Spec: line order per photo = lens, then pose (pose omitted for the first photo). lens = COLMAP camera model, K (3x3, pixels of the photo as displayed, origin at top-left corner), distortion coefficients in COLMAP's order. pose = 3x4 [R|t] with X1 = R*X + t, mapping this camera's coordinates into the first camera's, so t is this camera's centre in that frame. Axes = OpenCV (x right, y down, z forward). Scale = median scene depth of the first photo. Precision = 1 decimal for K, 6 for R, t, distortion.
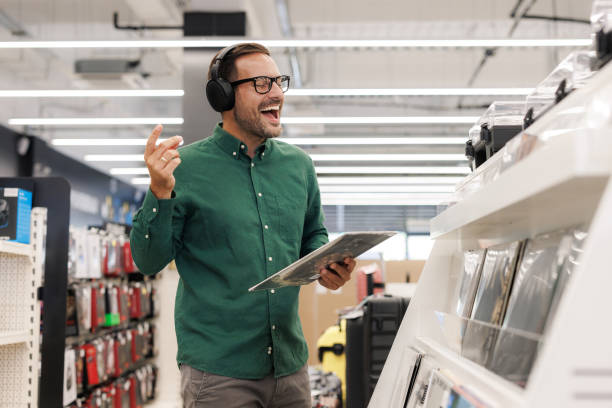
lens RADIAL K [[938.9, 0, 306.0], [0, 938.9, 204.0], [0, 0, 1]] dist [-0.002880, -0.005086]
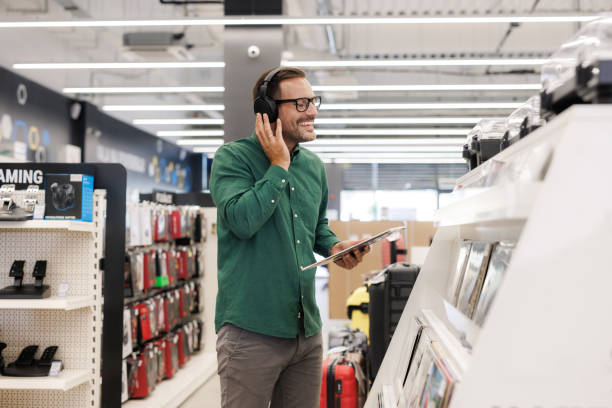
lens RADIAL K [[904.8, 0, 306.0], [0, 904.8, 204.0], [0, 0, 1]] dist [-0.013224, 0.018632]
pose [[0.999147, 0.000600, -0.041295, 0.009465], [0.001461, 0.998755, 0.049858, -0.023146], [0.041274, -0.049876, 0.997902, -0.065809]]
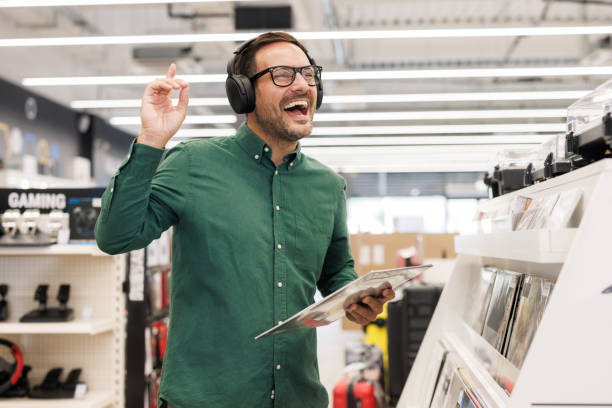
lens RADIAL K [[908.3, 0, 306.0], [0, 908.3, 204.0], [0, 0, 1]] dist [-0.003564, -0.022547]
pose [[0.998783, -0.010992, -0.048083, -0.000672], [0.013014, 0.999035, 0.041941, -0.036075], [0.047576, -0.042516, 0.997962, -0.079243]]
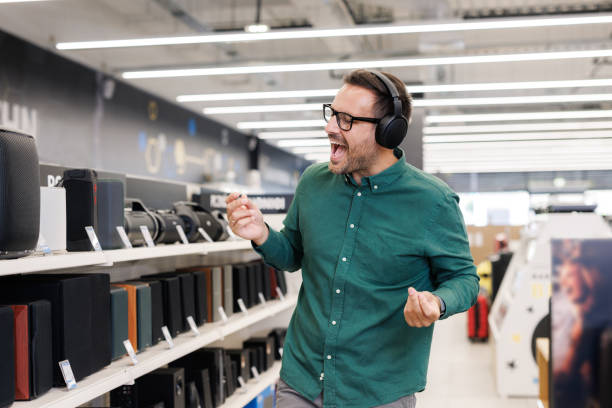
lens RADIAL K [[904.8, 0, 306.0], [0, 904.8, 204.0], [0, 0, 1]] dist [-0.013224, 0.018632]
pose [[0.989966, -0.016624, -0.140323, -0.079546], [0.024176, 0.998340, 0.052284, -0.120912], [0.139221, -0.055151, 0.988724, -1.061669]]
